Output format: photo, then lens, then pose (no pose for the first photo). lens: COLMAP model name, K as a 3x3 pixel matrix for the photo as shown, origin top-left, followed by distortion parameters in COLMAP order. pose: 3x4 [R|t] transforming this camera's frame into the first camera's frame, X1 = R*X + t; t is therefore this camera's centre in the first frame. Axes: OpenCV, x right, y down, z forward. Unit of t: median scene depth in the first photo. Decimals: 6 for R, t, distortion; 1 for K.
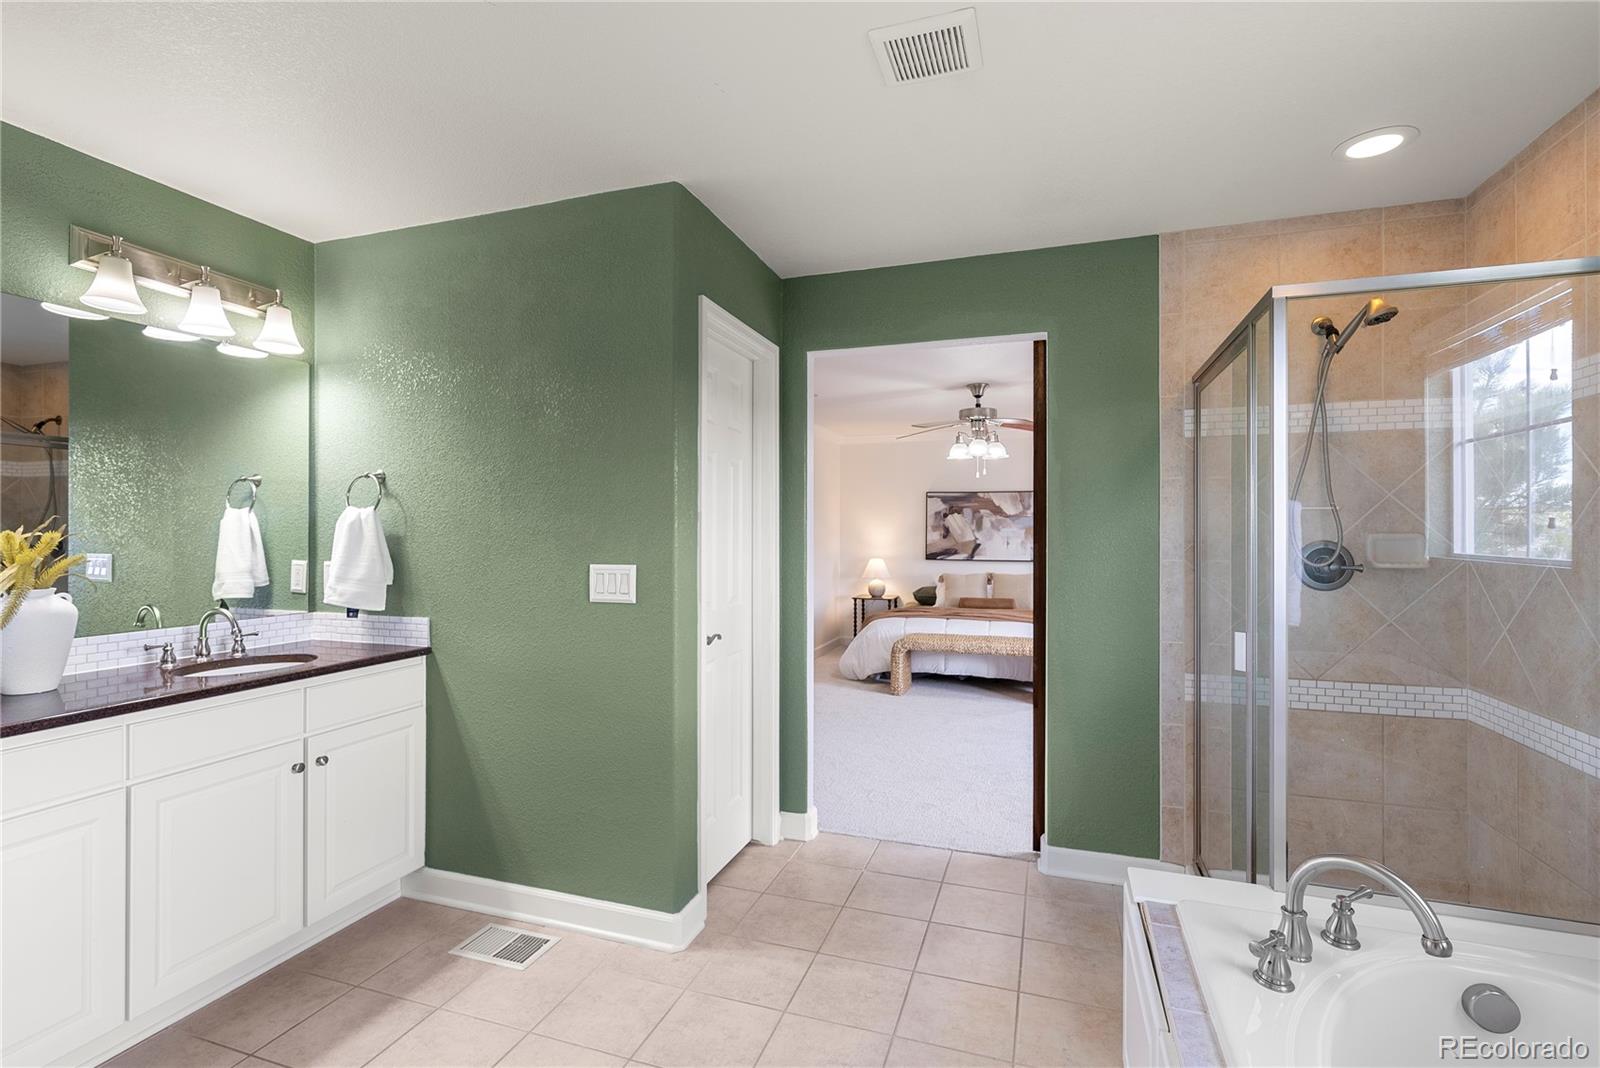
lens RADIAL K [[759.9, 0, 798.9], [0, 759.9, 531.3], [0, 0, 1]] dist [-0.002969, 0.002166]
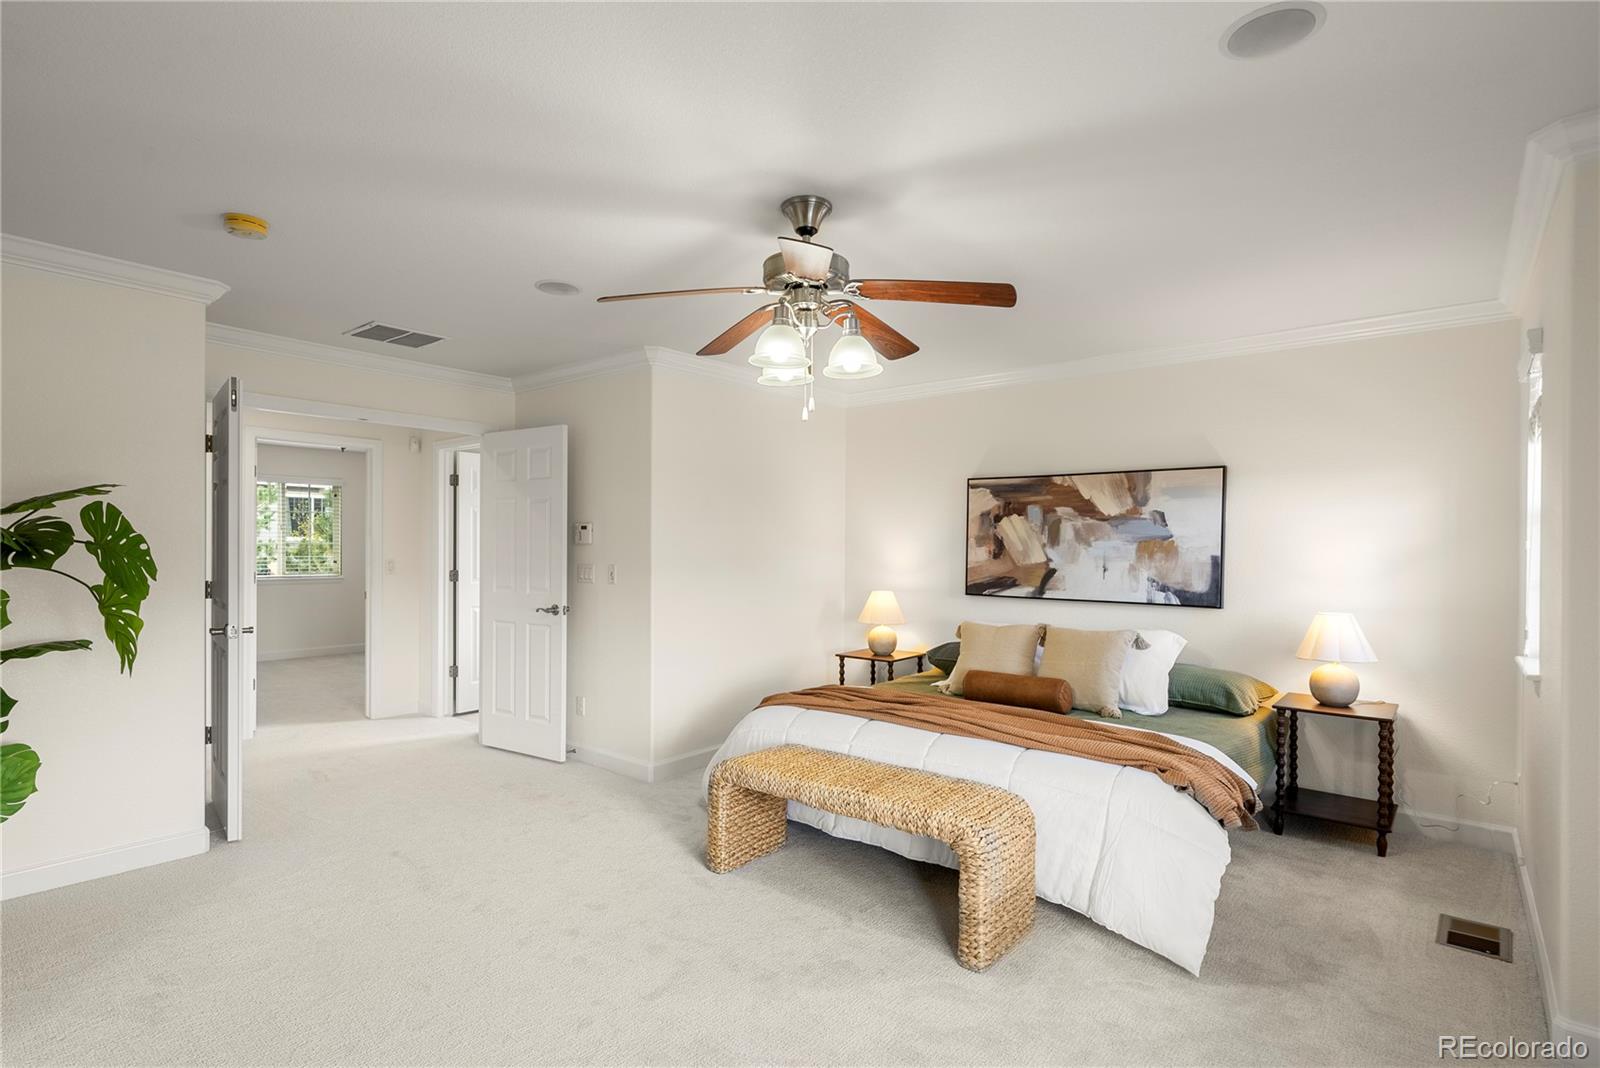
lens RADIAL K [[798.2, 0, 800.1], [0, 798.2, 548.6], [0, 0, 1]] dist [0.000774, 0.000035]
pose [[0.936486, 0.005446, -0.350664, 0.266425], [-0.005488, 0.999985, 0.000872, 0.002144], [0.350663, 0.001108, 0.936501, 0.389038]]
